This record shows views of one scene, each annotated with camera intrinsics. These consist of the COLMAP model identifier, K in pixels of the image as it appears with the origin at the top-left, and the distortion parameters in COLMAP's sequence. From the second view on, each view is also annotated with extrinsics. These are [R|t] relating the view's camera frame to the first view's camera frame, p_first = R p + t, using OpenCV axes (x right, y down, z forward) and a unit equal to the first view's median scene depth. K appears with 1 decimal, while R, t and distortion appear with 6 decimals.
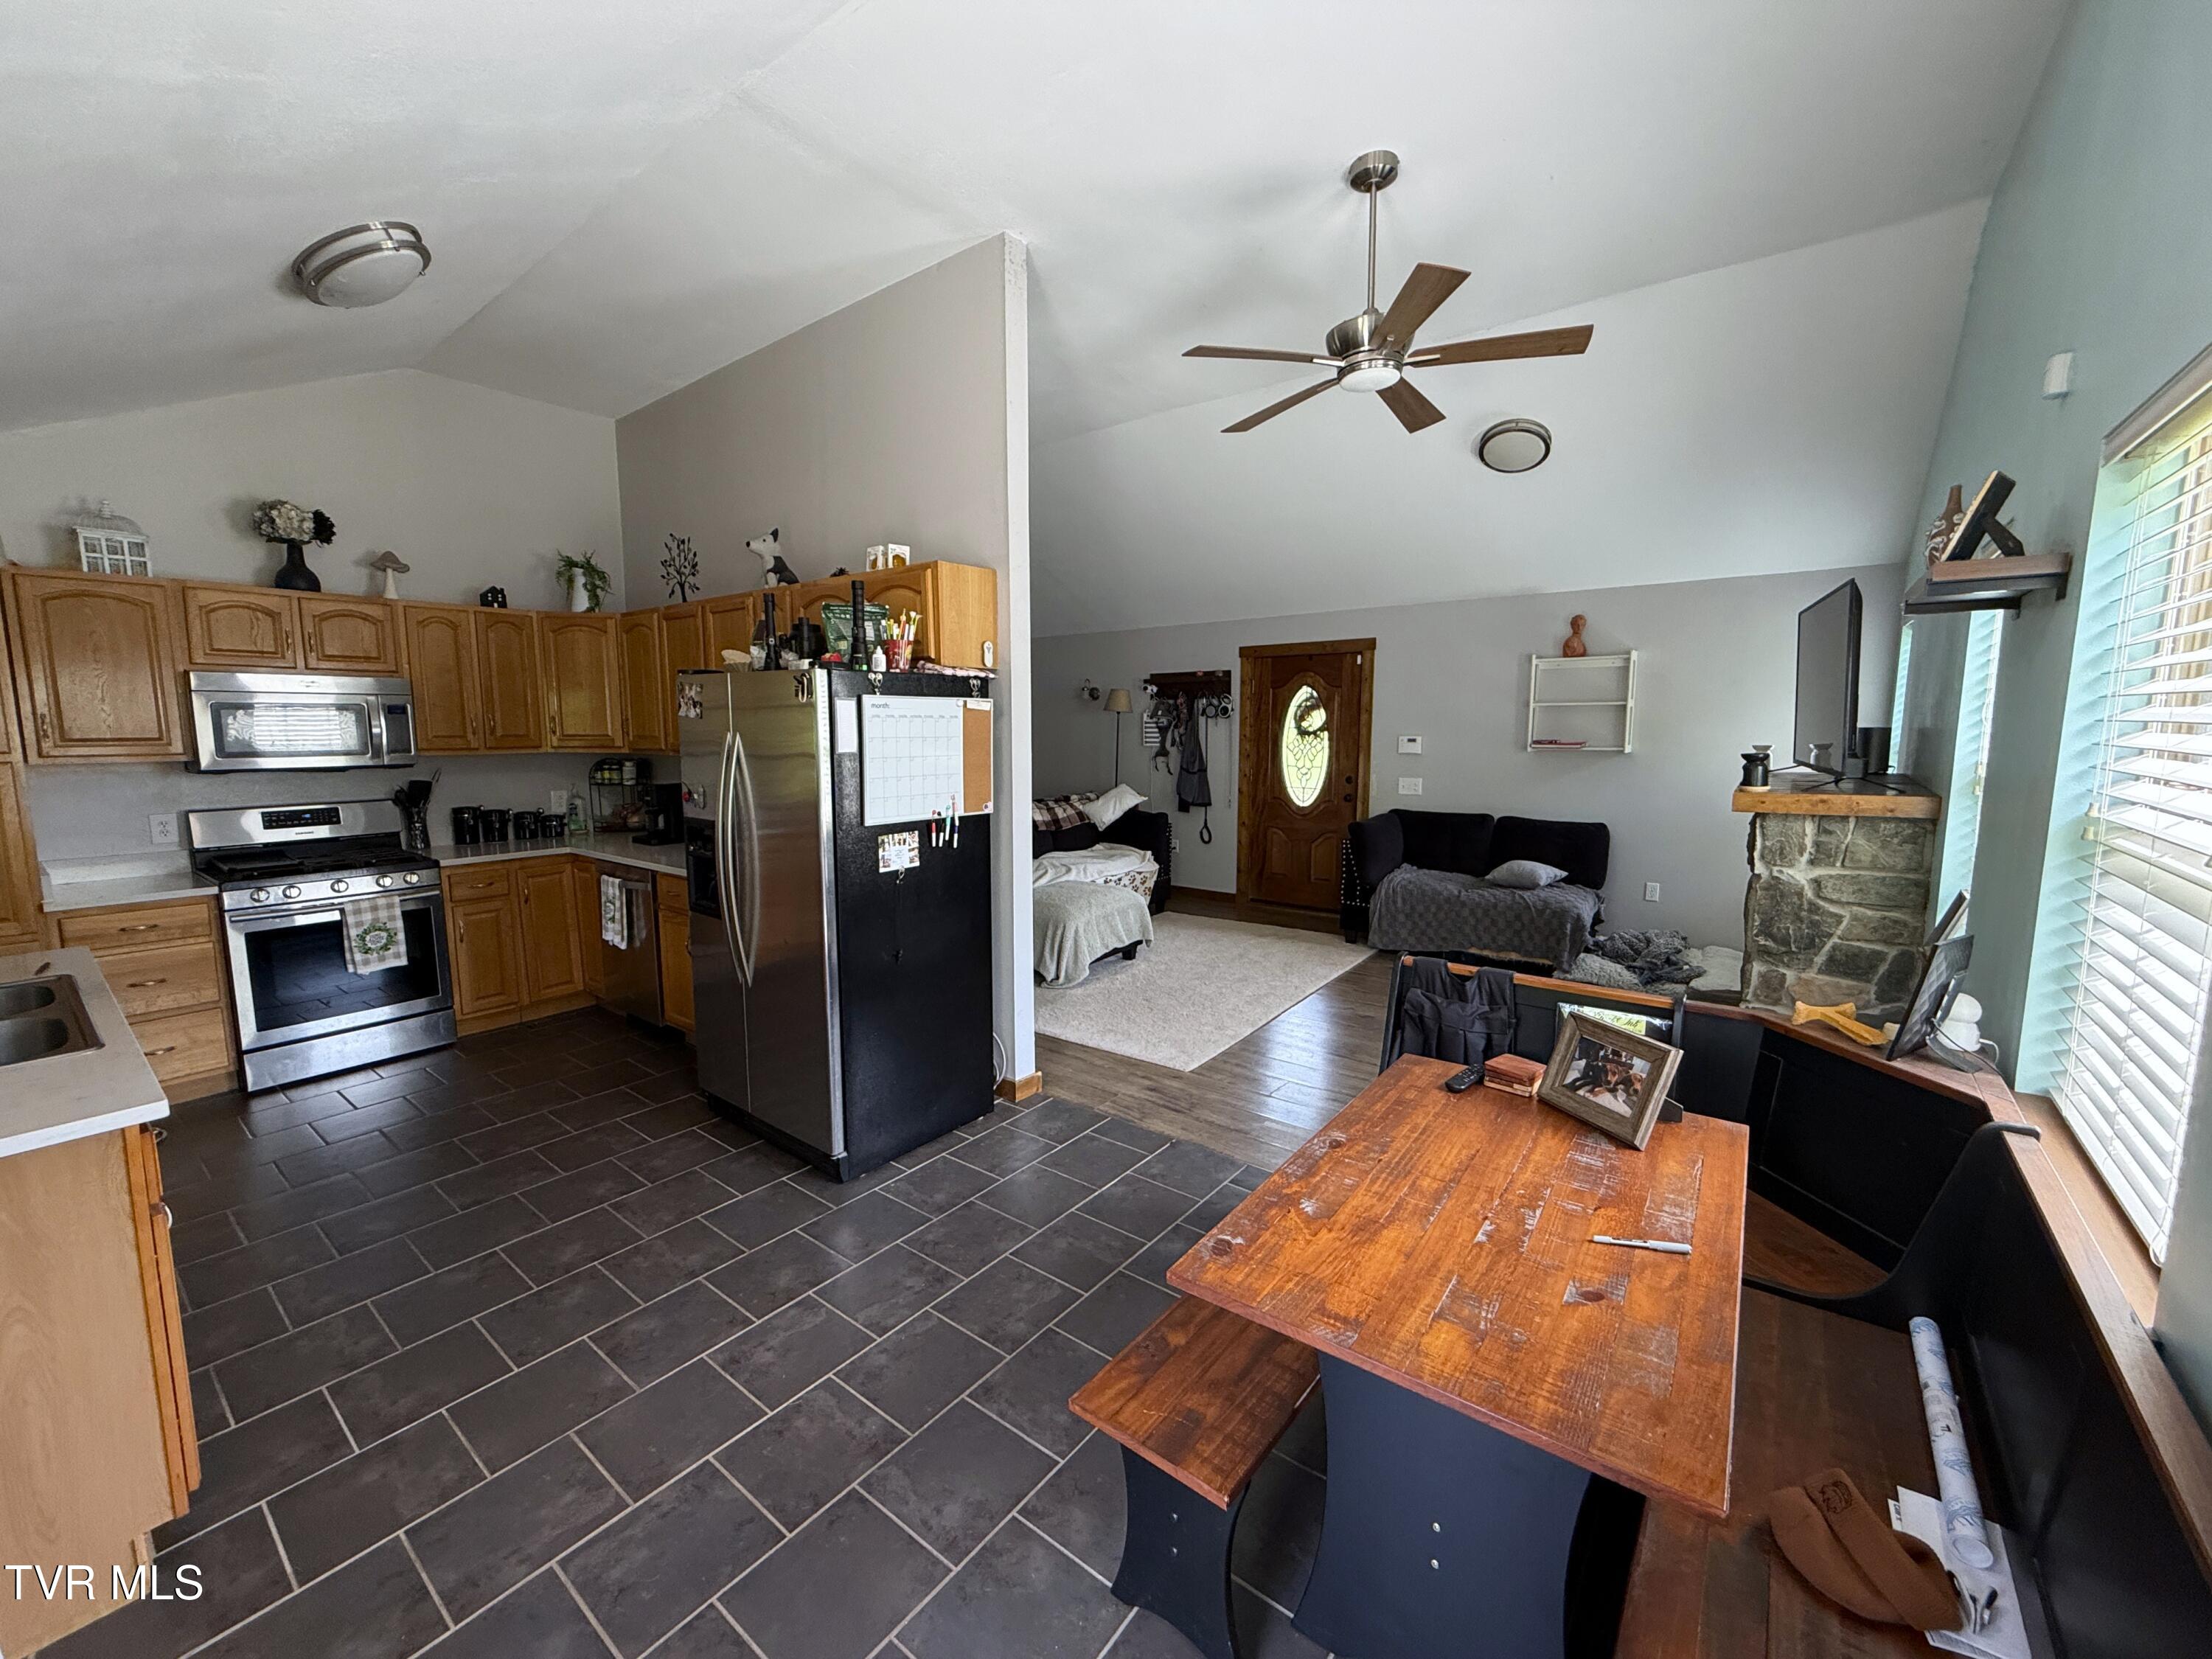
lens RADIAL K [[894.2, 0, 1090.8], [0, 894.2, 828.4], [0, 0, 1]] dist [-0.000454, -0.000260]
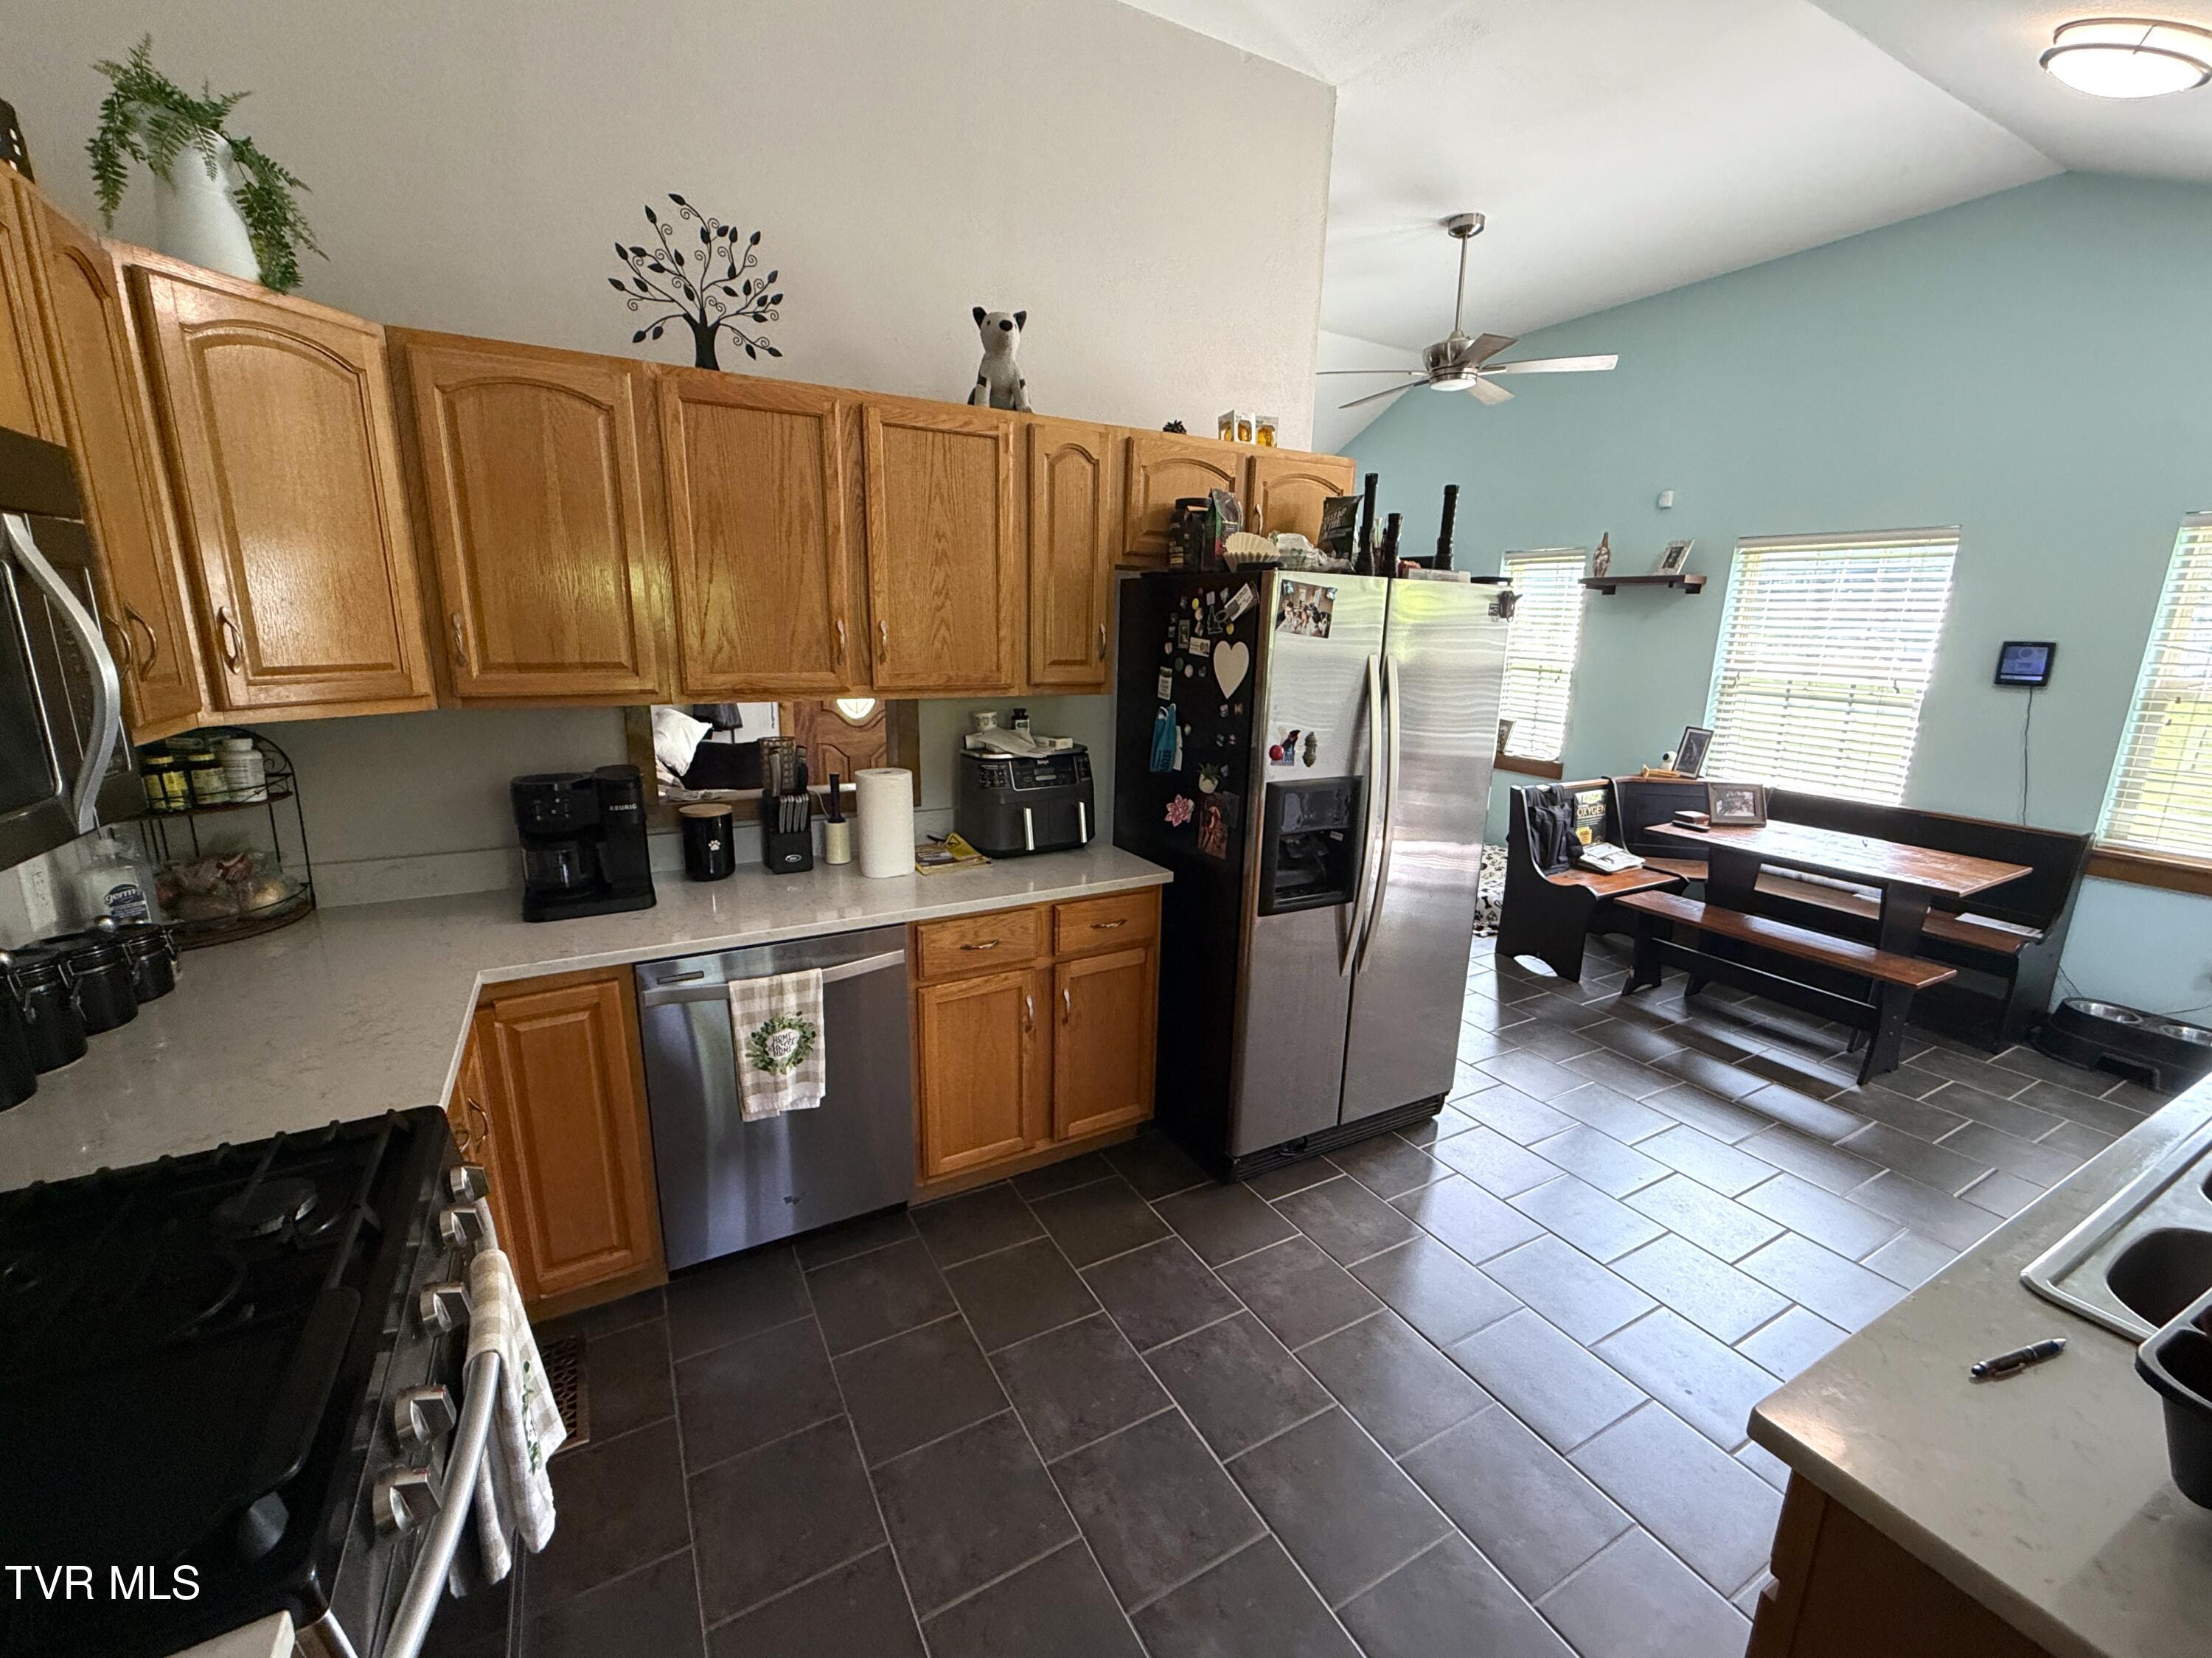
lens RADIAL K [[894.1, 0, 1090.8], [0, 894.1, 827.9], [0, 0, 1]] dist [-0.000454, -0.000260]
pose [[0.387571, -0.199649, 0.899961, -1.137623], [0.090139, 0.979795, 0.178541, -0.115195], [-0.917422, 0.011924, 0.397736, 0.865045]]
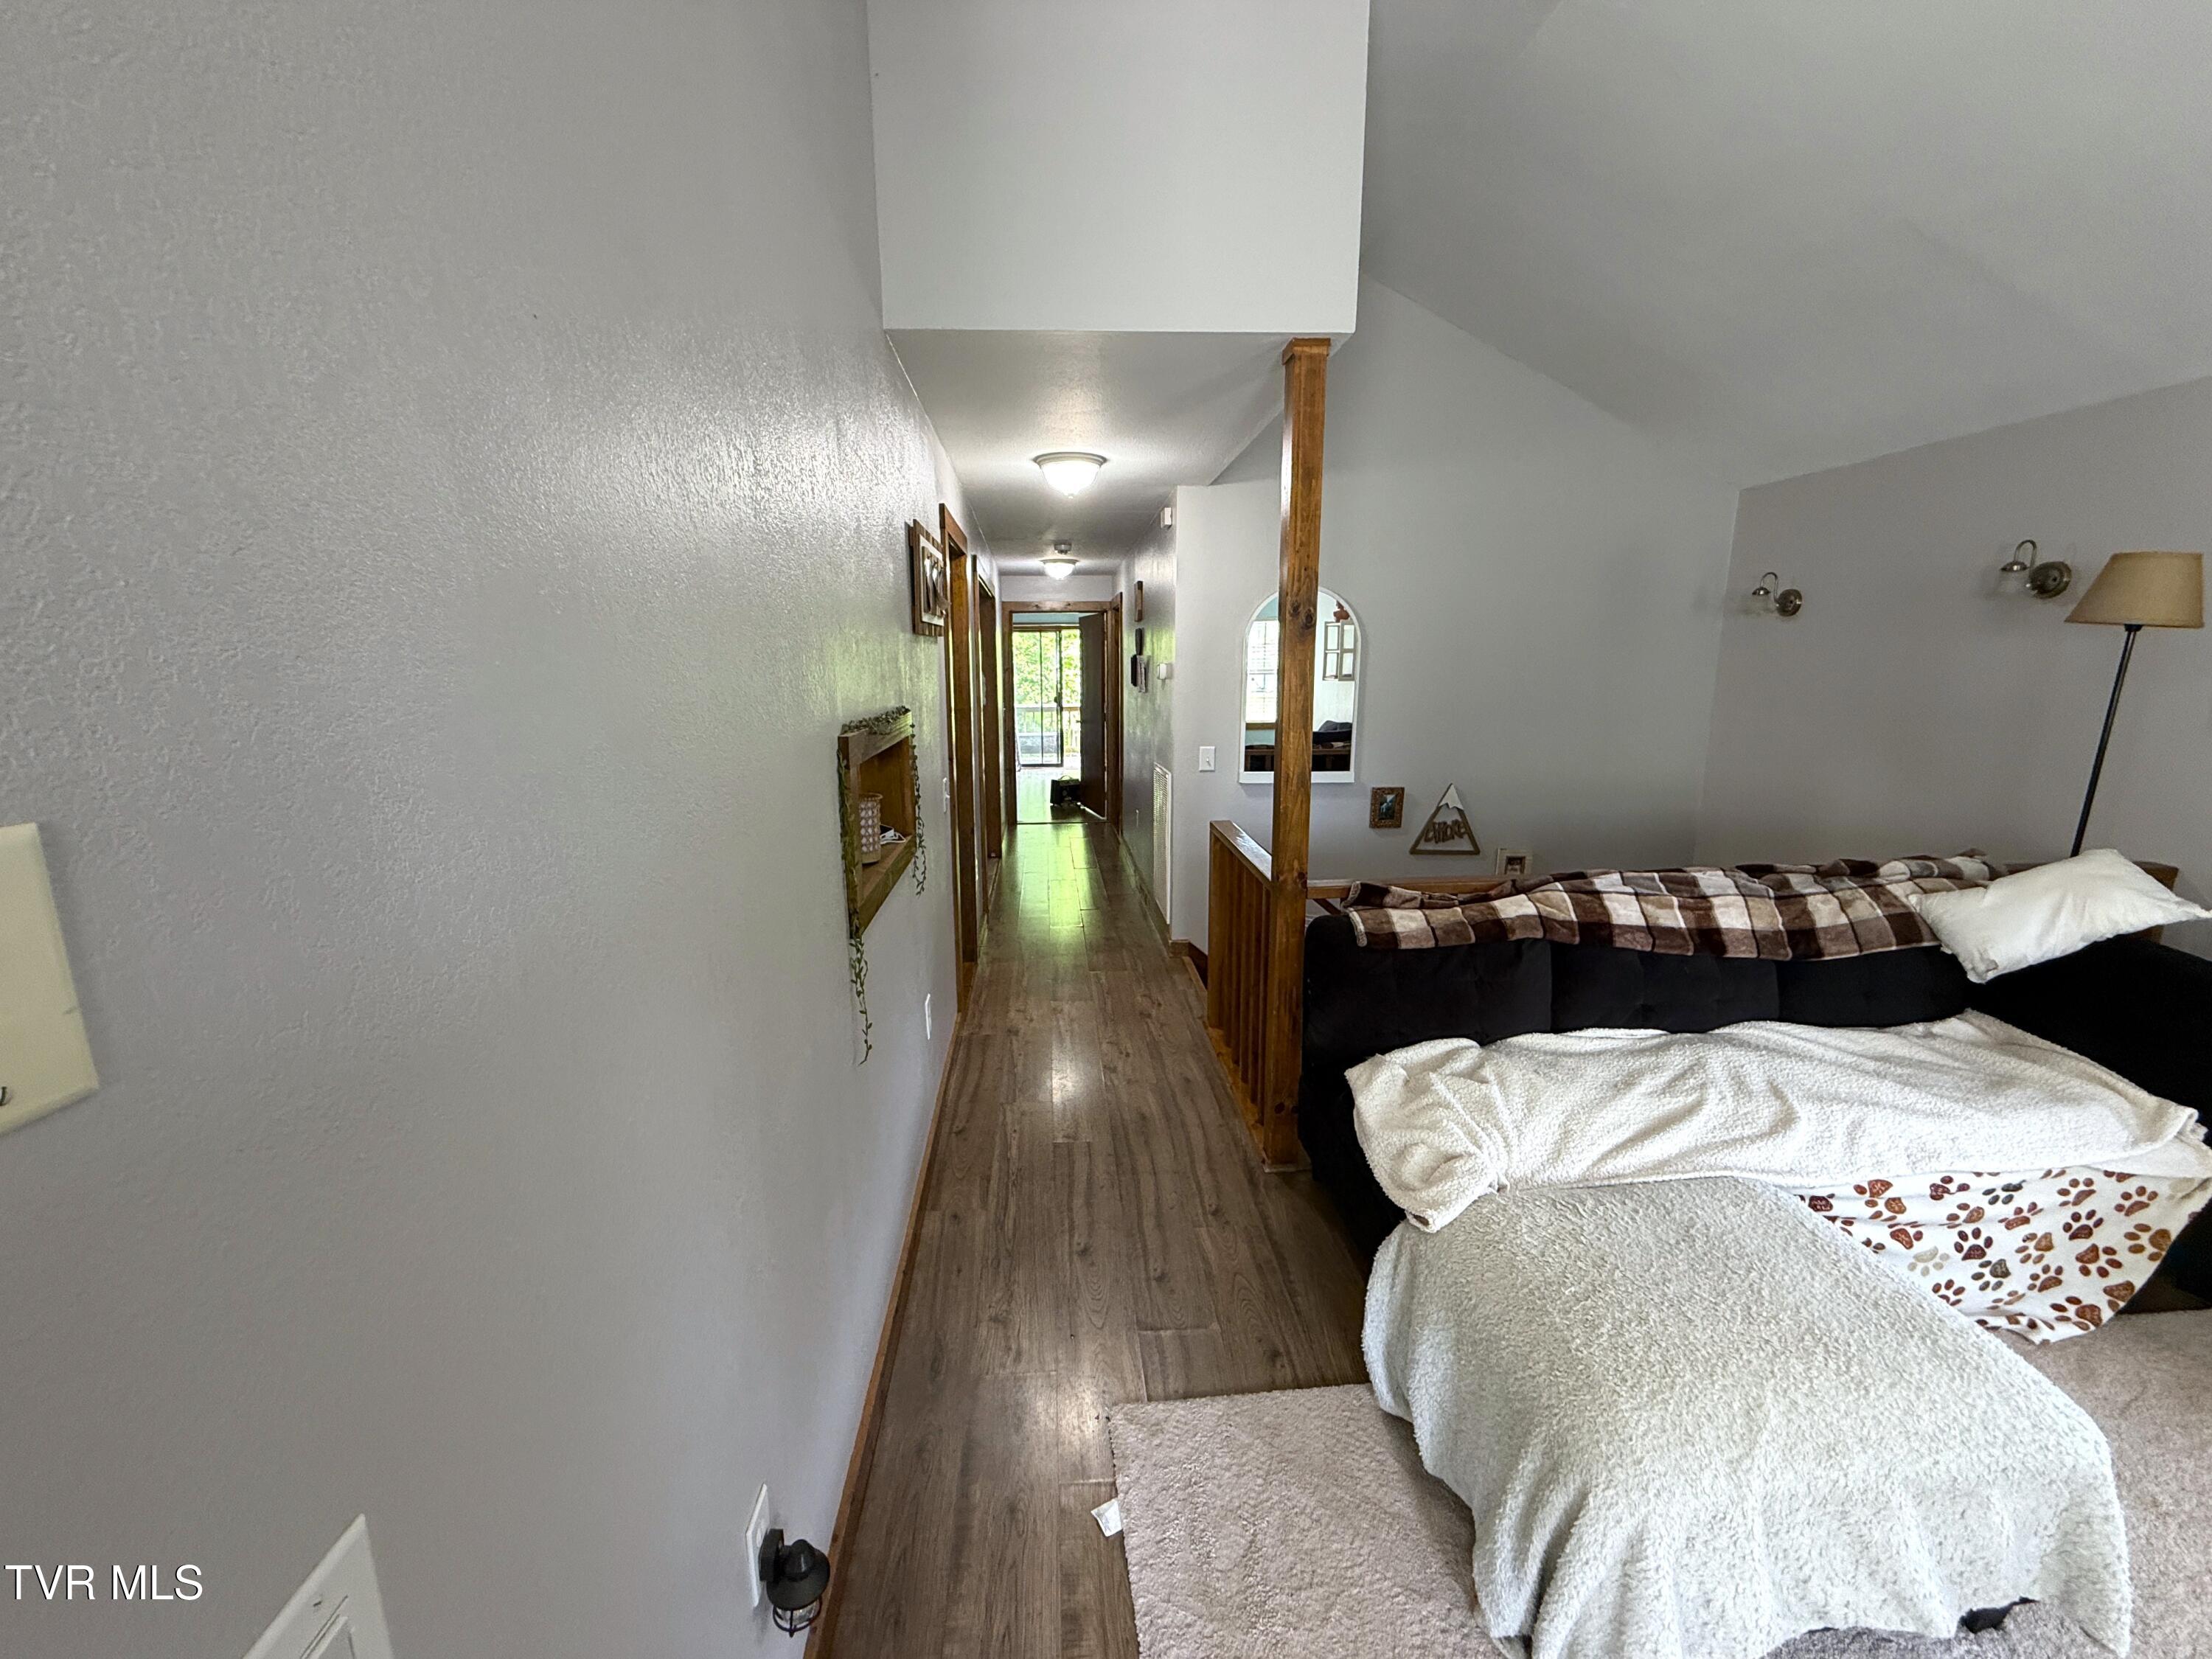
lens RADIAL K [[894.2, 0, 1090.8], [0, 894.2, 828.4], [0, 0, 1]] dist [-0.000454, -0.000260]
pose [[0.672399, 0.140575, -0.726717, 0.050810], [-0.087207, 0.990007, 0.110817, -0.137125], [0.735033, -0.011138, 0.677939, 1.141578]]
